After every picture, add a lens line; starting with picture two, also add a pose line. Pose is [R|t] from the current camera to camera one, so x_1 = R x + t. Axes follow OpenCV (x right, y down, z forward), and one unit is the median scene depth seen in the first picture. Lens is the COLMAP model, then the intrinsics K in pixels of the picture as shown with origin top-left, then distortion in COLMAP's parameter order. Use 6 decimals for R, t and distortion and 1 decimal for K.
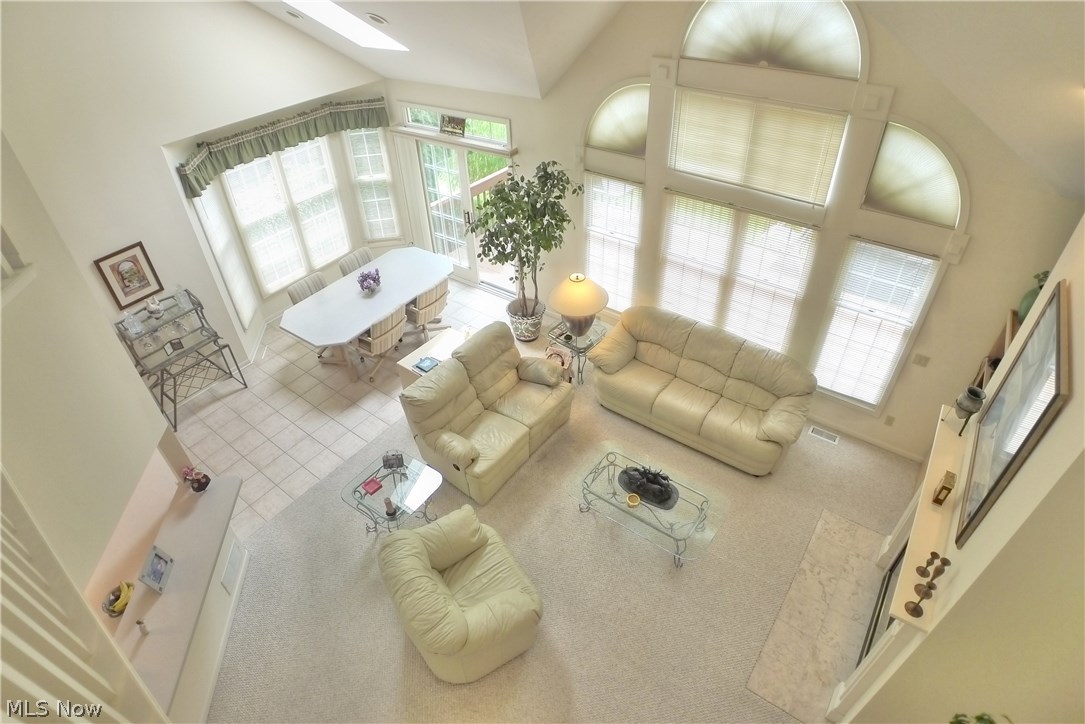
lens RADIAL K [[577.2, 0, 538.2], [0, 577.2, 356.3], [0, 0, 1]] dist [-0.107456, 0.033747]
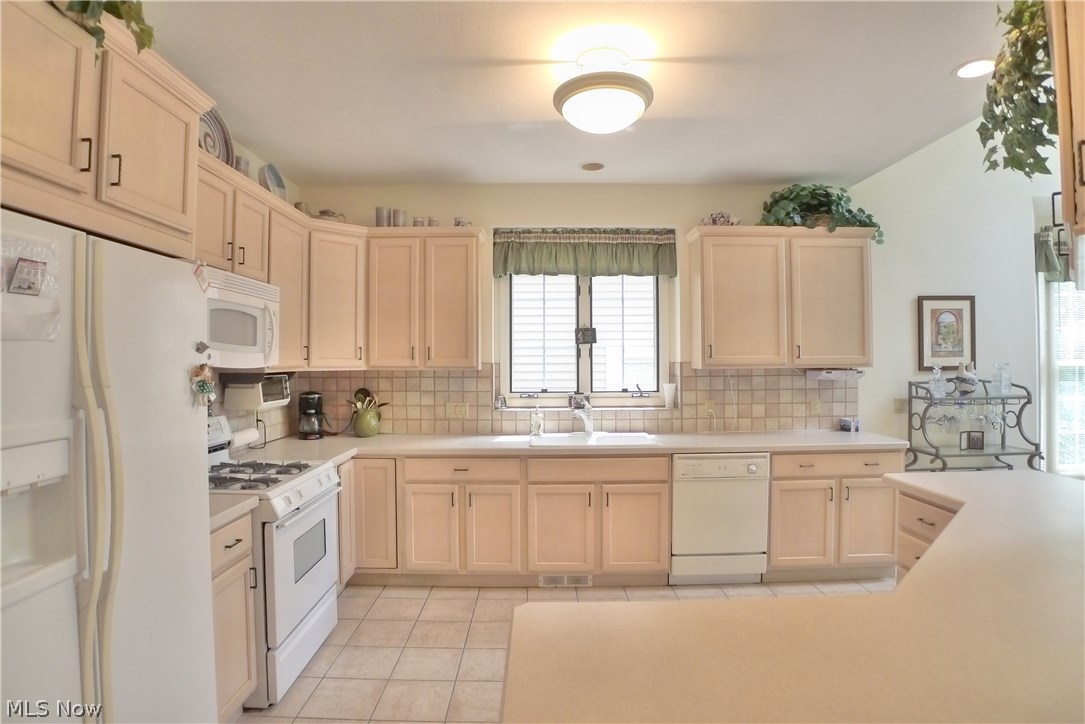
lens RADIAL K [[577.2, 0, 538.2], [0, 577.2, 356.3], [0, 0, 1]] dist [-0.107456, 0.033747]
pose [[0.601377, 0.021975, -0.798663, -0.474999], [-0.505390, 0.784685, -0.358958, 0.441499], [0.618811, 0.619505, 0.482998, 0.297903]]
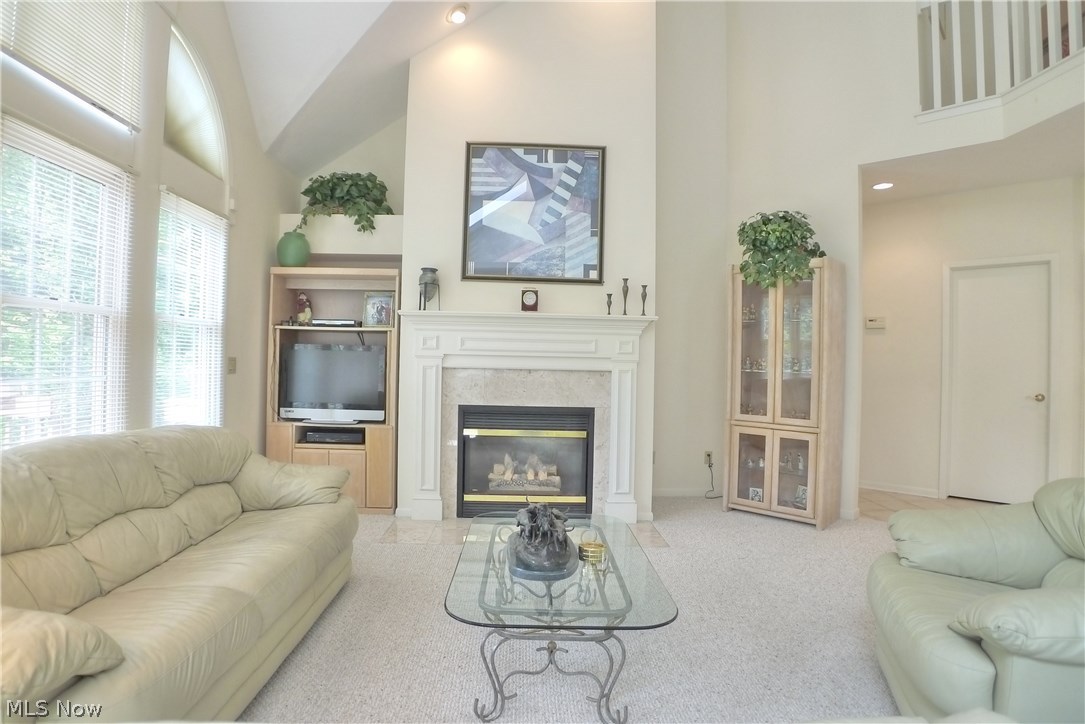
lens RADIAL K [[577.2, 0, 538.2], [0, 577.2, 356.3], [0, 0, 1]] dist [-0.107456, 0.033747]
pose [[-0.626962, 0.026949, 0.778583, -0.166113], [0.482205, 0.798372, 0.360666, -0.069175], [-0.611879, 0.601561, -0.513544, 1.008726]]
